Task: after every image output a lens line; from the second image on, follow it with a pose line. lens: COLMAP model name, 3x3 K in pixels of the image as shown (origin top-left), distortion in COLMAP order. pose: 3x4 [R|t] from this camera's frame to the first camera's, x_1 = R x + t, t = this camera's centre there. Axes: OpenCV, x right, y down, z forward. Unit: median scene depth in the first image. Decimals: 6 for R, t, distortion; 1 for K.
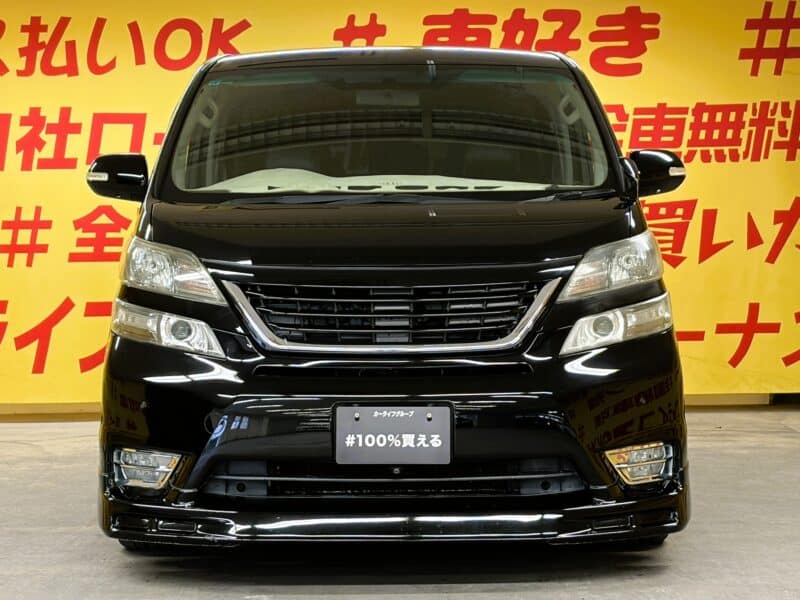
lens RADIAL K [[1922.9, 0, 405.6], [0, 1922.9, 313.2], [0, 0, 1]] dist [0.225521, 0.000000]
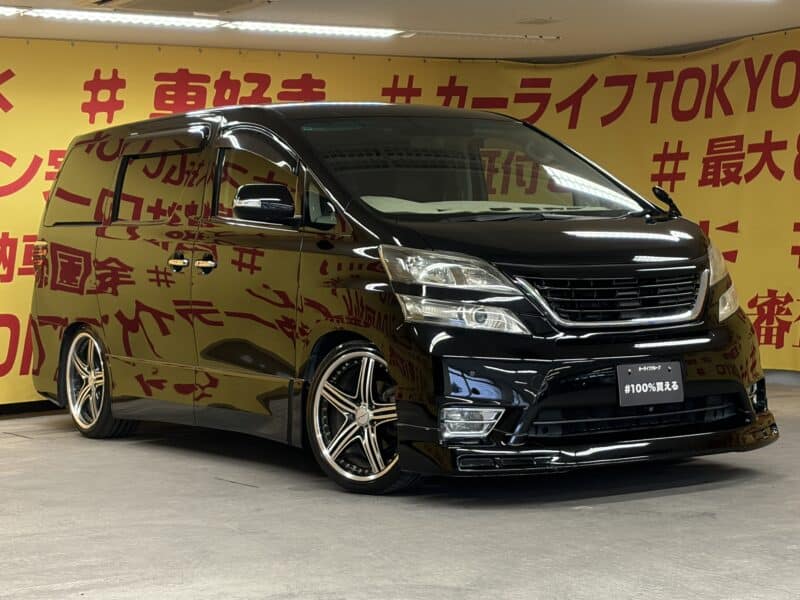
lens RADIAL K [[1692.7, 0, 399.5], [0, 1692.7, 302.5], [0, 0, 1]] dist [0.196240, 0.000000]
pose [[0.849083, -0.032188, 0.527277, -0.514886], [0.042986, 0.999042, -0.008232, 0.004470], [-0.526507, 0.029655, 0.849653, 0.029608]]
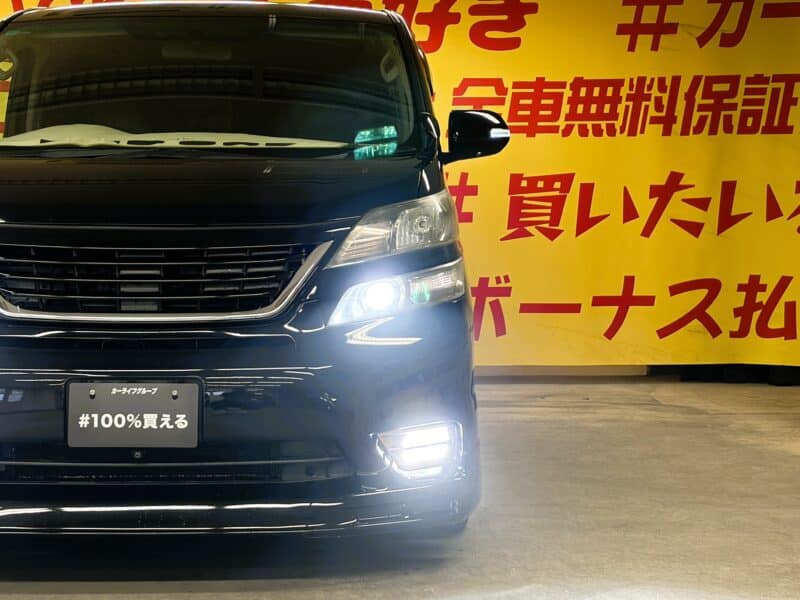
lens RADIAL K [[1692.7, 0, 401.2], [0, 1692.7, 298.1], [0, 0, 1]] dist [0.196240, 0.000000]
pose [[0.999958, 0.009101, -0.000523, 0.074604], [-0.009098, 0.999938, 0.006429, 0.002020], [0.000582, -0.006424, 0.999979, 0.135706]]
